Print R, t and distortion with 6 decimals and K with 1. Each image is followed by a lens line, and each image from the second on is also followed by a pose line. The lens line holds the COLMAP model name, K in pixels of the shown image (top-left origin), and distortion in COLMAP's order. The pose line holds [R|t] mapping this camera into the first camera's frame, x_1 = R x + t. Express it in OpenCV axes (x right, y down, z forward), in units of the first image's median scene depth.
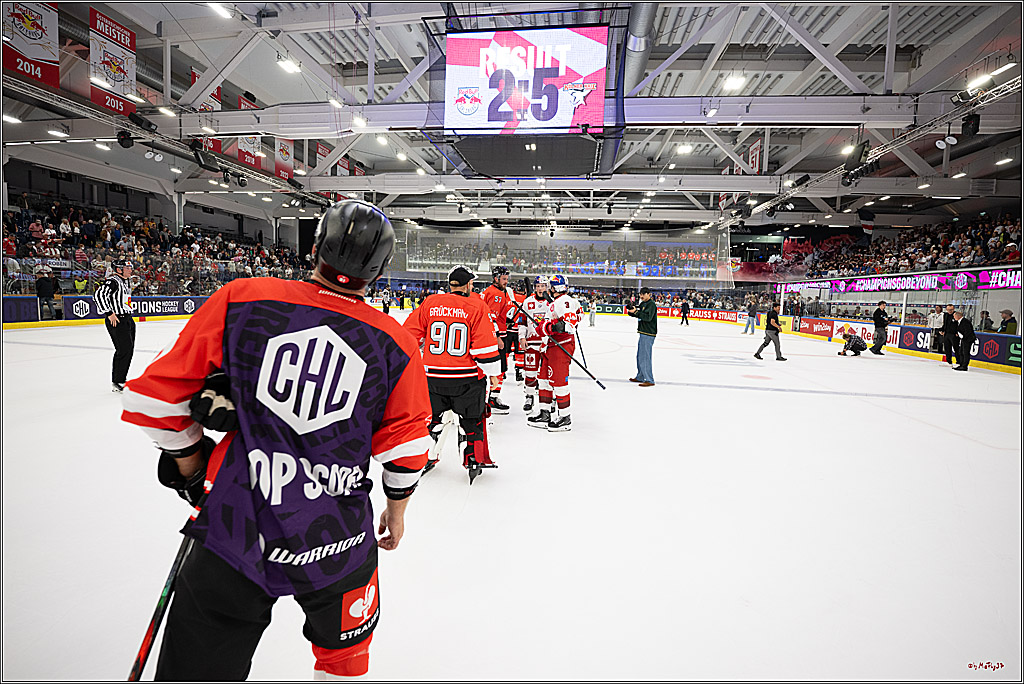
lens RADIAL K [[453.4, 0, 511.9], [0, 453.4, 339.0], [0, 0, 1]] dist [-0.022348, 0.001299]
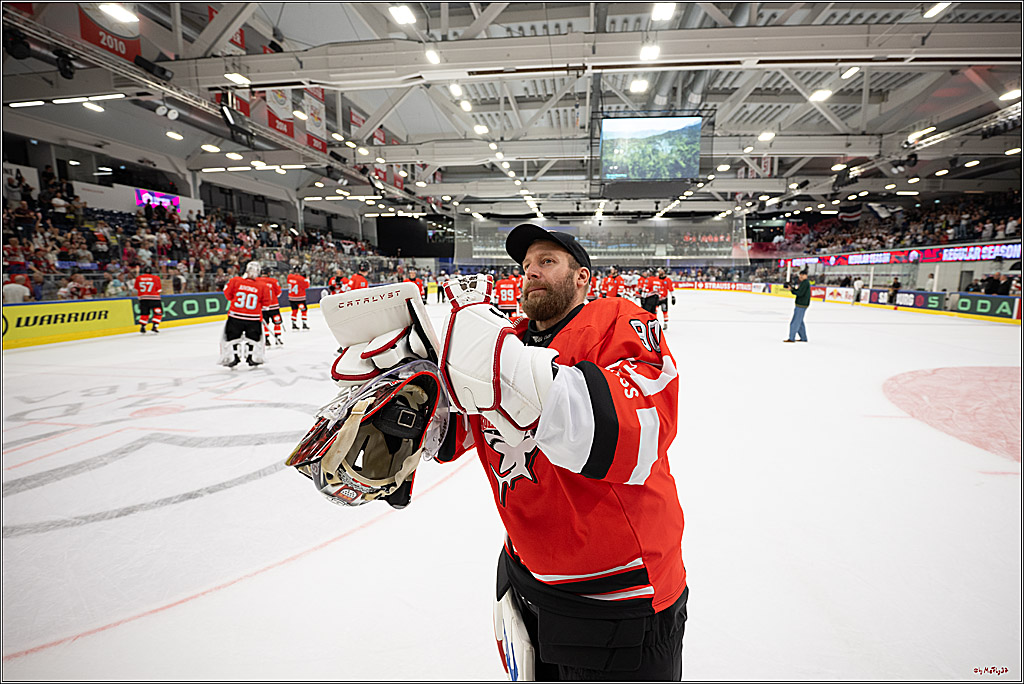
lens RADIAL K [[453.4, 0, 531.6], [0, 453.4, 344.1], [0, 0, 1]] dist [-0.022348, 0.001299]
pose [[0.998087, -0.040154, 0.047018, -0.189150], [0.037391, 0.997602, 0.058243, 0.013624], [-0.049244, -0.056373, 0.997195, -0.249865]]
